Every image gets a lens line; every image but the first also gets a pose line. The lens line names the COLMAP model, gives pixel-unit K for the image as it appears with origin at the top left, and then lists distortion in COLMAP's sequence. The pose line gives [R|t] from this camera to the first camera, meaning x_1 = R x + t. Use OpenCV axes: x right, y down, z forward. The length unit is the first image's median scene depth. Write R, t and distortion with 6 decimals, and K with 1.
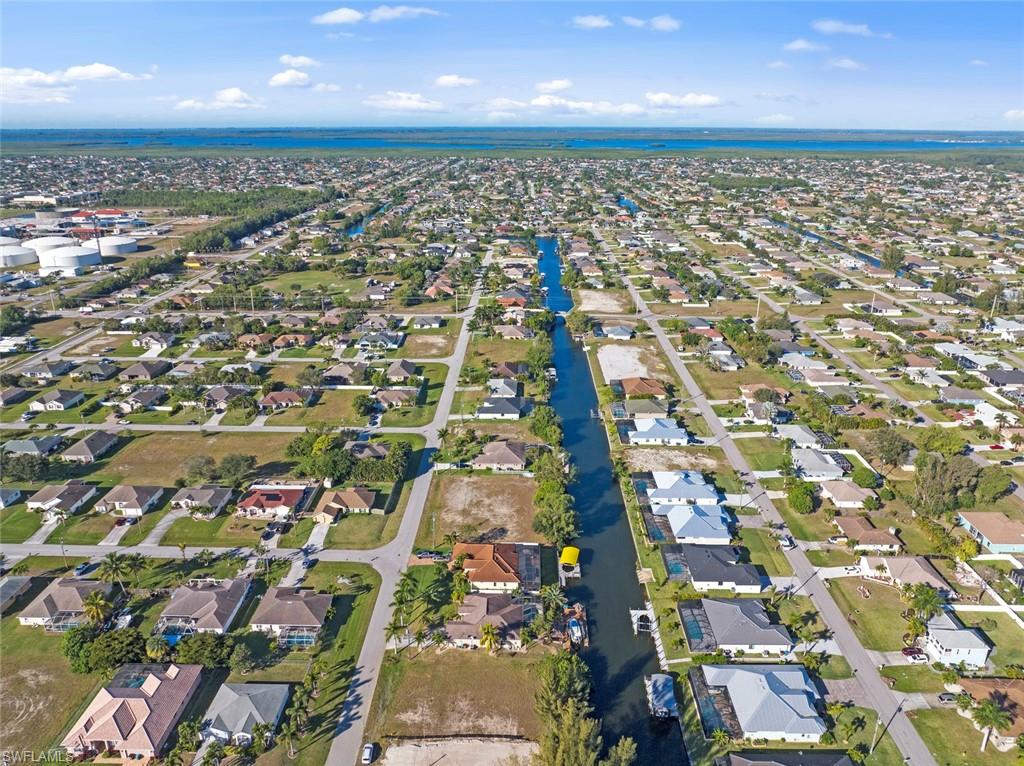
lens RADIAL K [[719.7, 0, 509.6], [0, 719.7, 429.3], [0, 0, 1]] dist [-0.003889, -0.000577]
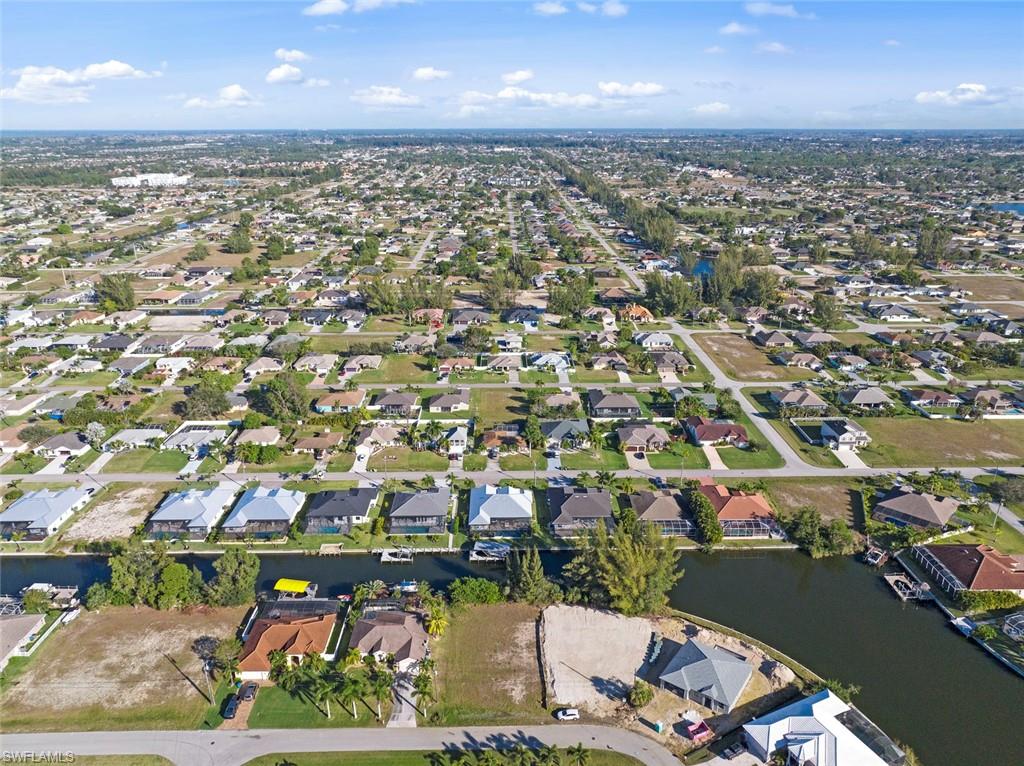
lens RADIAL K [[731.4, 0, 512.0], [0, 731.4, 383.0], [0, 0, 1]] dist [0.000834, 0.003716]
pose [[-0.035557, -0.340606, 0.939534, -0.801735], [0.400121, 0.856636, 0.325696, -0.265358], [-0.915772, 0.387508, 0.105824, 0.602765]]
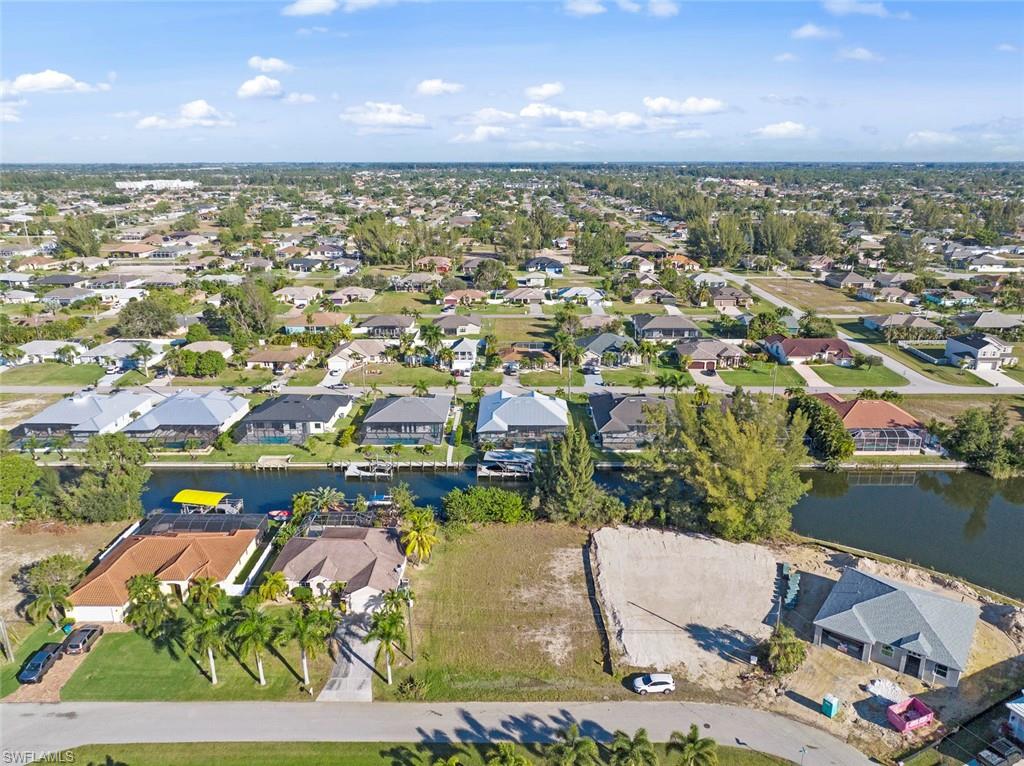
lens RADIAL K [[731.4, 0, 512.0], [0, 731.4, 383.0], [0, 0, 1]] dist [0.000834, 0.003716]
pose [[-0.015766, -0.293828, 0.955728, -0.525418], [0.400138, 0.874116, 0.275338, 0.033312], [-0.916319, 0.386764, 0.103791, 0.739661]]
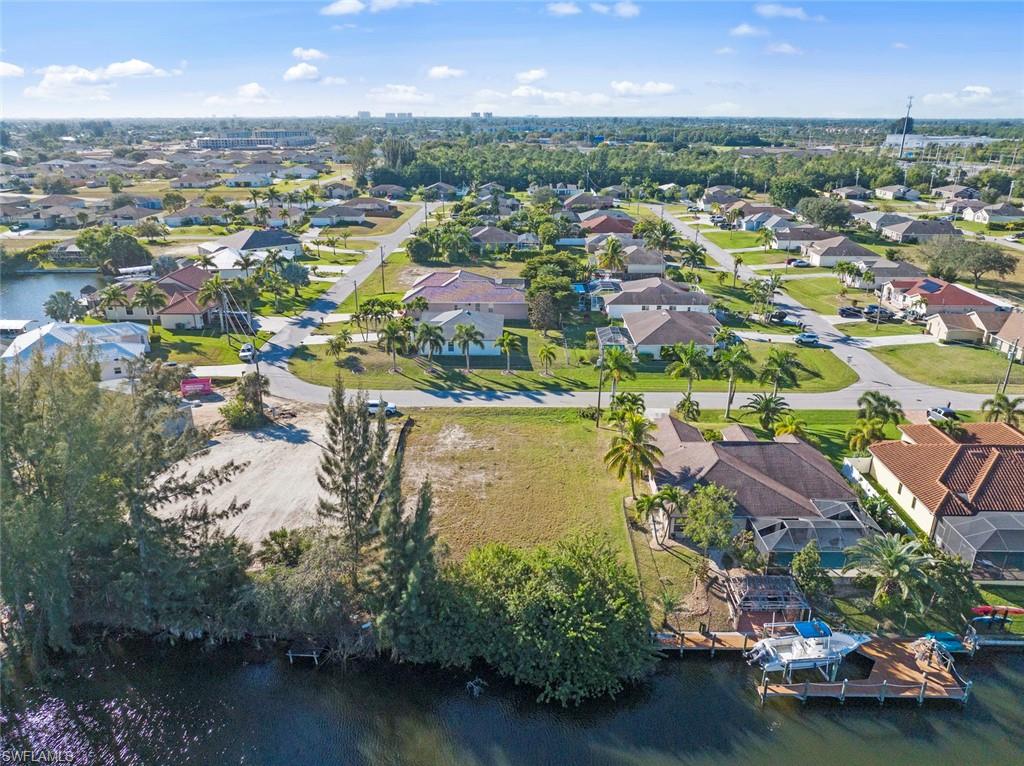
lens RADIAL K [[707.7, 0, 512.0], [0, 707.7, 383.0], [0, 0, 1]] dist [-0.023888, 0.003567]
pose [[-0.005342, 0.344182, -0.938888, 0.303161], [-0.393836, 0.862293, 0.318344, 0.142474], [0.919165, 0.371469, 0.130945, 0.793181]]
